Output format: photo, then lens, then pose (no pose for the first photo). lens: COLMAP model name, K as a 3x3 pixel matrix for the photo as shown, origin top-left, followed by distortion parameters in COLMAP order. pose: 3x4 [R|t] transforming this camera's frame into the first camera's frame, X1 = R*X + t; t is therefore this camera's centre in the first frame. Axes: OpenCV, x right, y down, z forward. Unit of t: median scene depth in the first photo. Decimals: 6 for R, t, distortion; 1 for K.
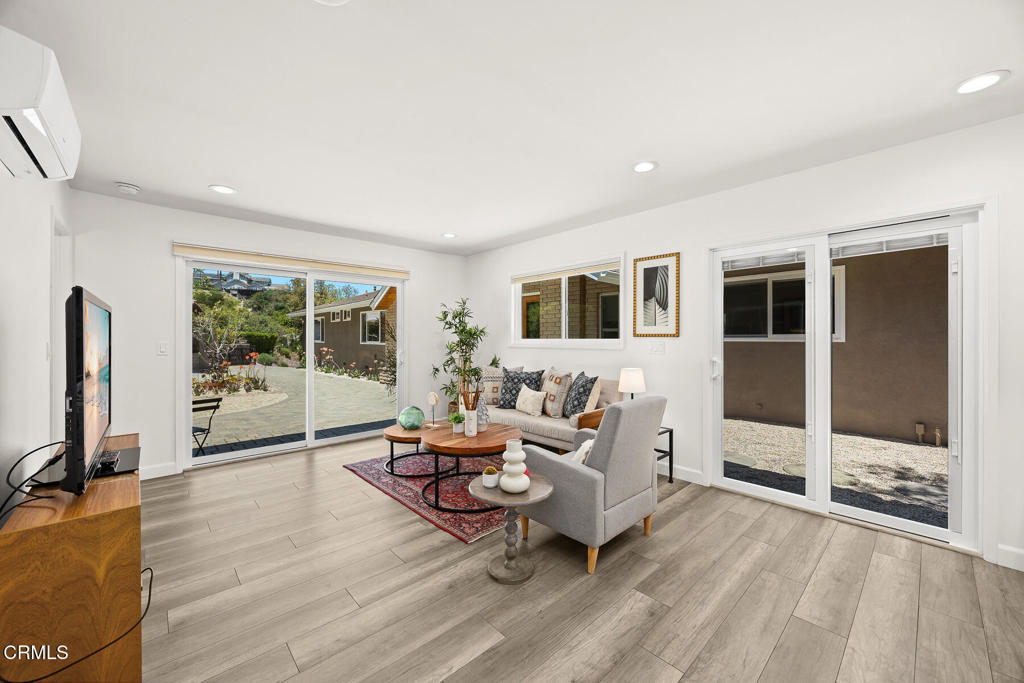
lens RADIAL K [[395.9, 0, 514.4], [0, 395.9, 337.2], [0, 0, 1]] dist [-0.001327, 0.000001]
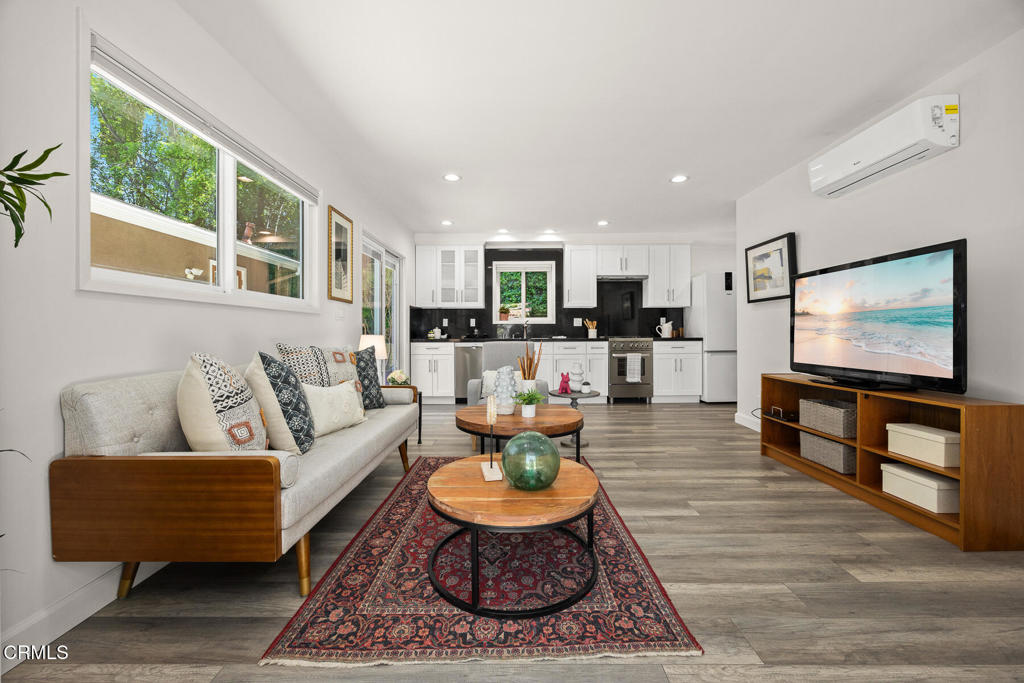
lens RADIAL K [[395.9, 0, 514.4], [0, 395.9, 337.2], [0, 0, 1]] dist [-0.001327, 0.000001]
pose [[-0.727630, -0.005426, 0.685949, -0.608383], [0.000645, 0.999963, 0.008594, 0.079825], [-0.685970, 0.006695, -0.727599, 1.500960]]
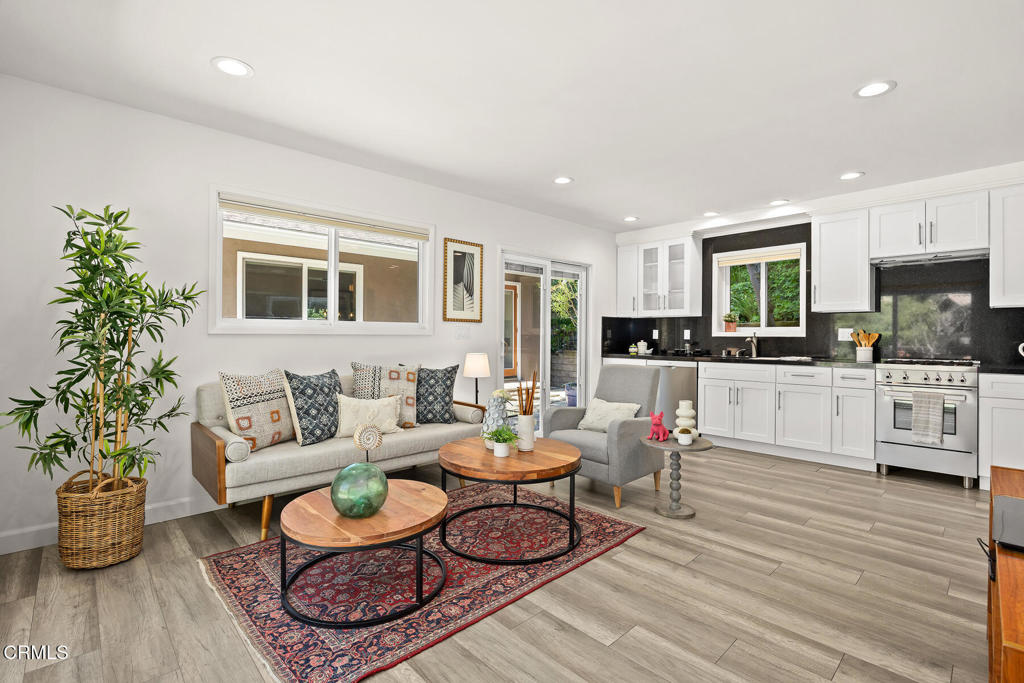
lens RADIAL K [[464.2, 0, 515.6], [0, 464.2, 338.2], [0, 0, 1]] dist [-0.016448, 0.000141]
pose [[-0.011779, -0.007049, 0.999906, -0.887210], [-0.006761, 0.999953, 0.006969, 0.034130], [-0.999908, -0.006678, -0.011826, 0.948611]]
